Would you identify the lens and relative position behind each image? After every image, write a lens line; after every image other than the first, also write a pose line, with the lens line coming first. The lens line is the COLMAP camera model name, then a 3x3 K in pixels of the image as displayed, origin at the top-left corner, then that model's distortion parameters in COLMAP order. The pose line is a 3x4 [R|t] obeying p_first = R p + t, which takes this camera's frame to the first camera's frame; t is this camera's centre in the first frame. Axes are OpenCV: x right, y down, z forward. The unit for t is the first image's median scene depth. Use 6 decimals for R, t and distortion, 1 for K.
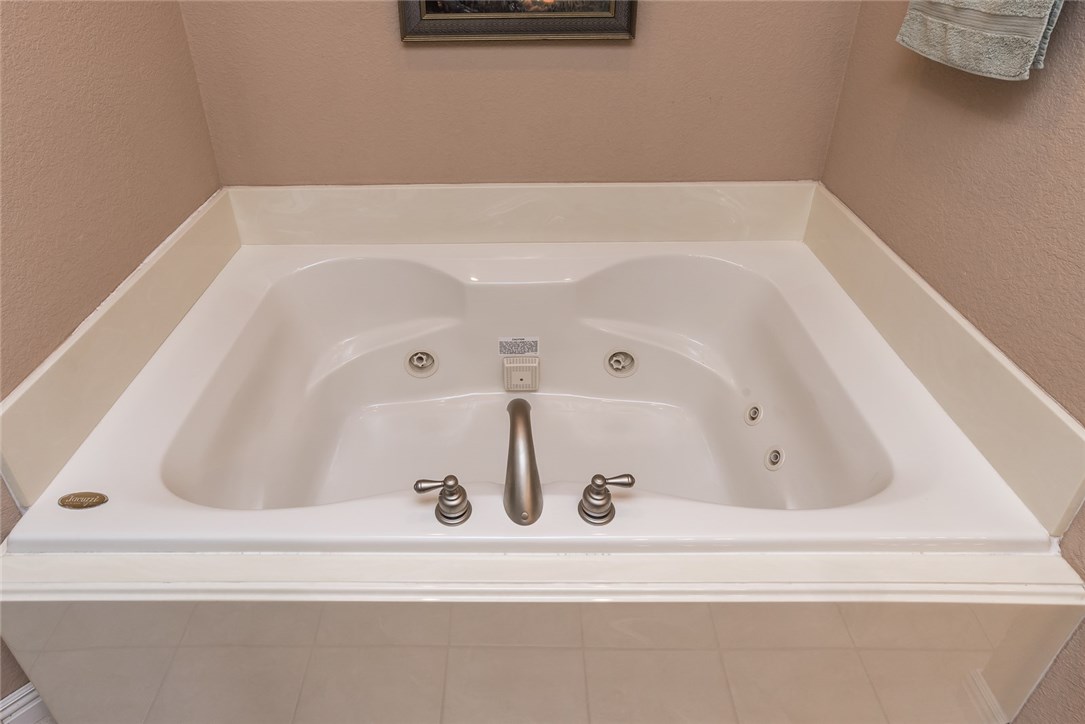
lens RADIAL K [[732.6, 0, 542.5], [0, 732.6, 362.0], [0, 0, 1]] dist [0.001085, 0.001381]
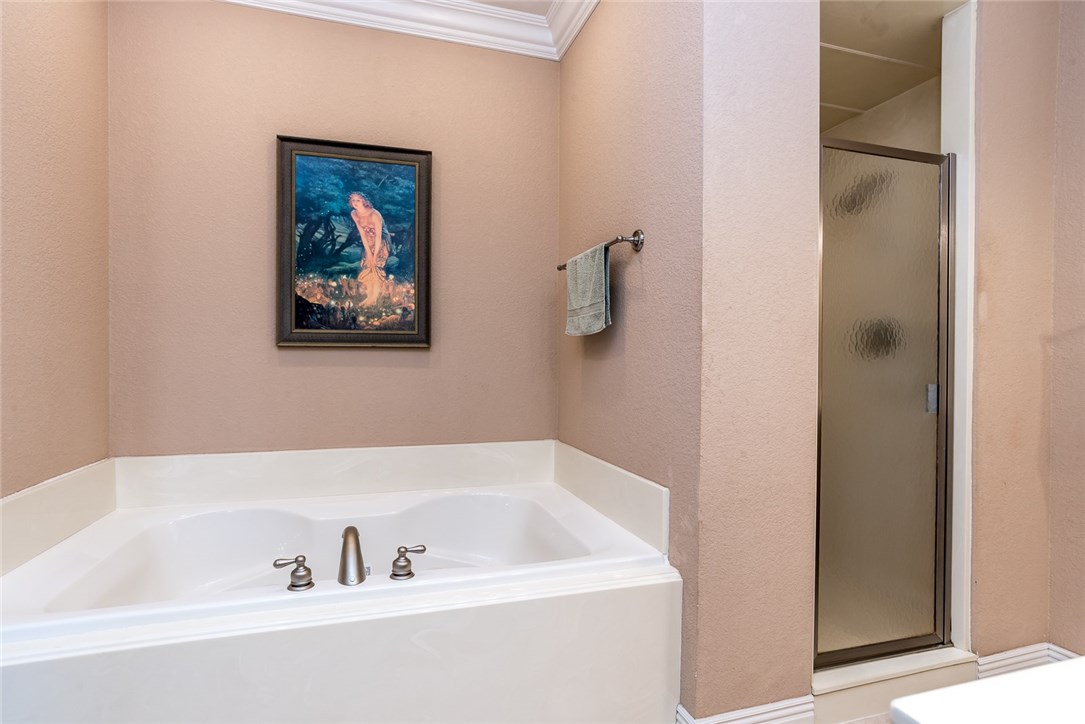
lens RADIAL K [[554.6, 0, 546.2], [0, 554.6, 367.7], [0, 0, 1]] dist [-0.019725, -0.000198]
pose [[0.956571, 0.005298, 0.291451, 0.011101], [0.121350, 0.901841, -0.414677, 0.153761], [-0.265039, 0.432036, 0.862032, -0.123967]]
